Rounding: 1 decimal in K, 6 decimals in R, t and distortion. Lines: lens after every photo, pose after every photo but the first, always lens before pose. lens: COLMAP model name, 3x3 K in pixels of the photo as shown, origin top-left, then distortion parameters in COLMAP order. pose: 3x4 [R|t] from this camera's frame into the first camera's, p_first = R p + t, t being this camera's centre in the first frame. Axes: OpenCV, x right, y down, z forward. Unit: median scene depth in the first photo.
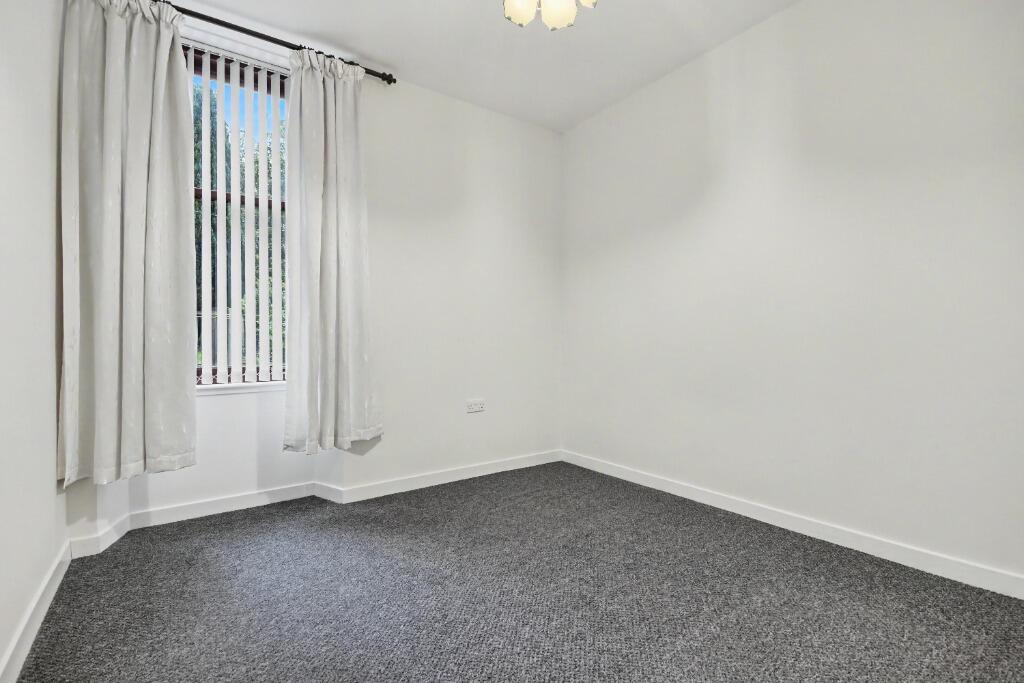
lens RADIAL K [[455.9, 0, 506.8], [0, 455.9, 342.7], [0, 0, 1]] dist [0.029368, -0.021001]
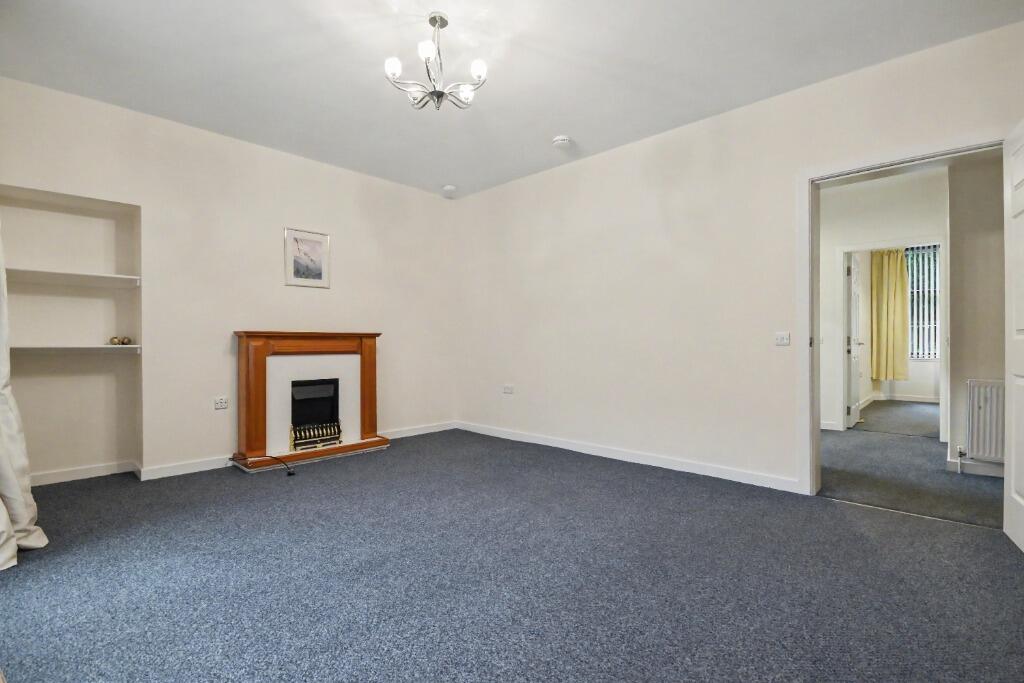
lens RADIAL K [[455.9, 0, 506.8], [0, 455.9, 342.7], [0, 0, 1]] dist [0.029368, -0.021001]
pose [[0.208587, 0.013629, -0.977909, 2.008669], [0.007653, 0.999850, 0.015568, -0.084405], [0.977974, -0.010732, 0.208452, -2.585425]]
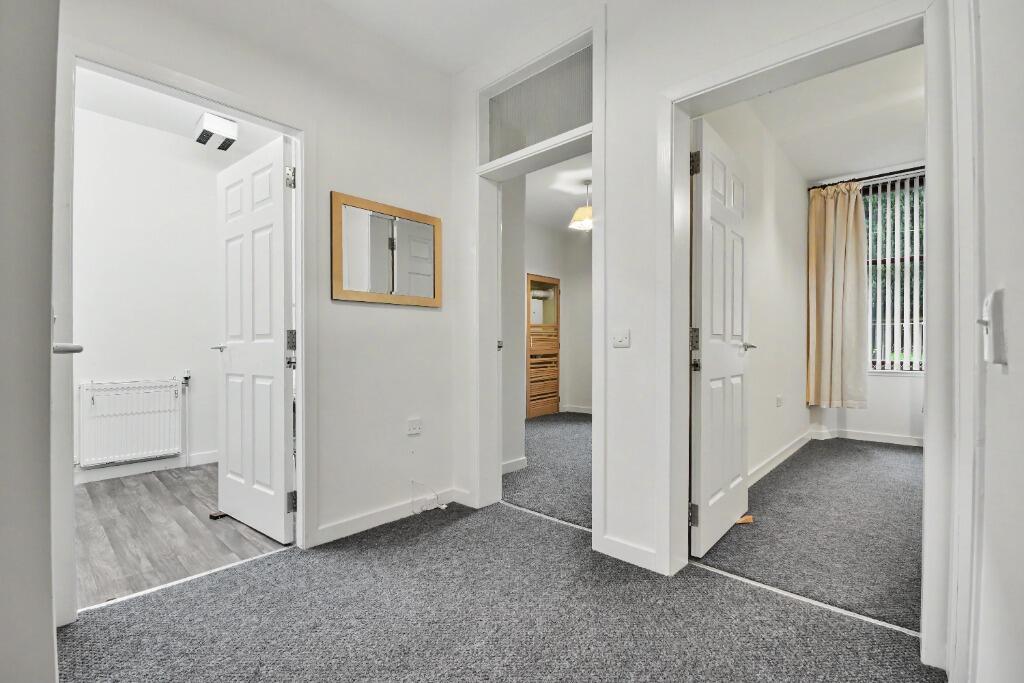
lens RADIAL K [[455.9, 0, 506.8], [0, 455.9, 342.7], [0, 0, 1]] dist [0.029368, -0.021001]
pose [[0.232171, 0.011678, -0.972605, 0.873319], [0.005458, 0.999897, 0.013308, -0.050021], [0.972660, -0.008399, 0.232084, -0.950257]]
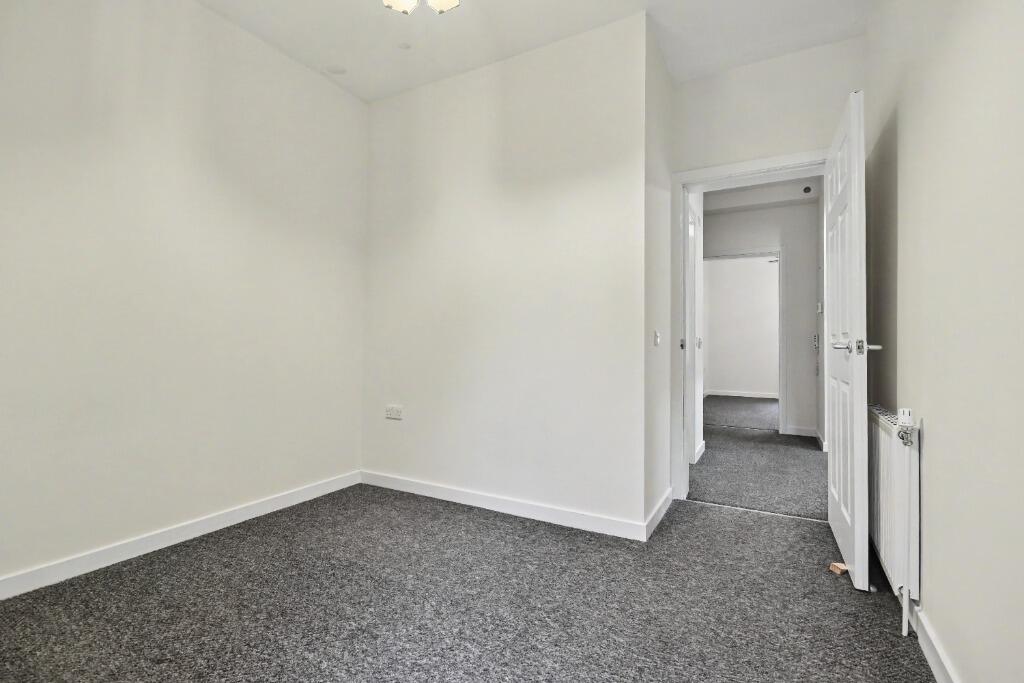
lens RADIAL K [[455.9, 0, 506.8], [0, 455.9, 342.7], [0, 0, 1]] dist [0.029368, -0.021001]
pose [[-0.434820, 0.013573, 0.900415, -1.210181], [-0.005339, 0.999830, -0.017650, 0.008929], [-0.900502, -0.012481, -0.434673, 1.777388]]
